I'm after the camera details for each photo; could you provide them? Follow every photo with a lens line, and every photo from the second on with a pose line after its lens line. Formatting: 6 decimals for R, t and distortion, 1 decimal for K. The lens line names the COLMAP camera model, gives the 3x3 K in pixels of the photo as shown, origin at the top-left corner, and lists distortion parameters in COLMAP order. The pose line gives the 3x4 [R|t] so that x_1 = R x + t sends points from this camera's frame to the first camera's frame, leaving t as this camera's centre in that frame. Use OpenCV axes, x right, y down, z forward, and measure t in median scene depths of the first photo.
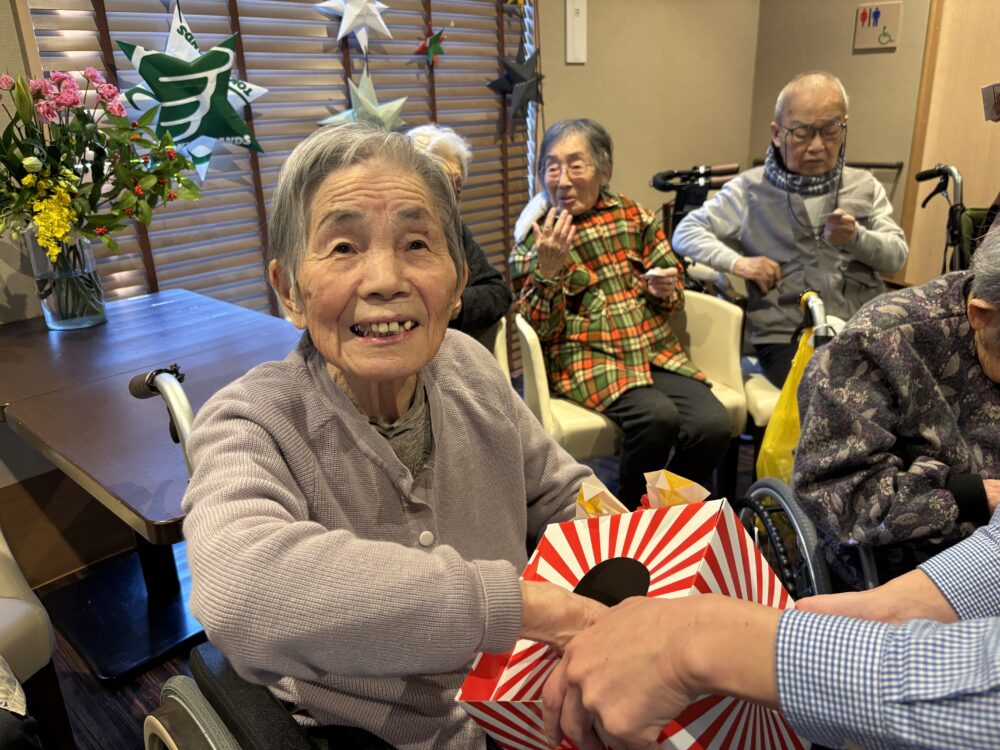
lens RADIAL K [[763.1, 0, 500.0], [0, 763.1, 375.0], [0, 0, 1]] dist [-0.009088, -0.004583]
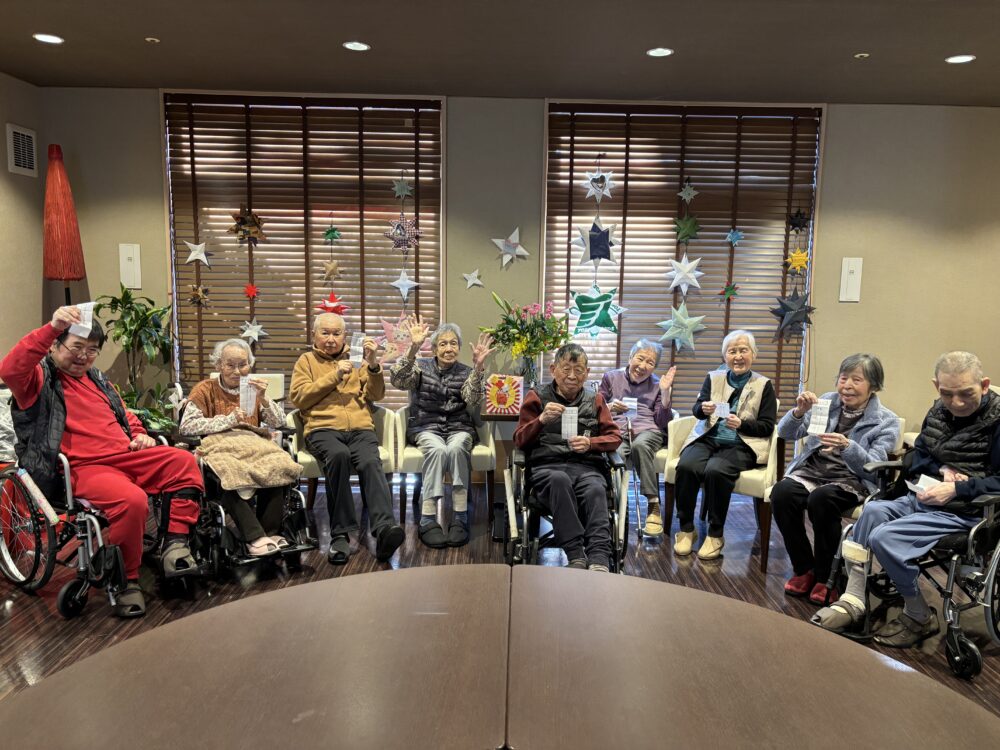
lens RADIAL K [[746.0, 0, 500.0], [0, 746.0, 375.0], [0, 0, 1]] dist [0.024829, 0.000860]
pose [[0.669700, 0.137396, -0.729811, 1.208566], [-0.293918, 0.951530, -0.090571, 0.155610], [0.681993, 0.275160, 0.677623, -0.831139]]
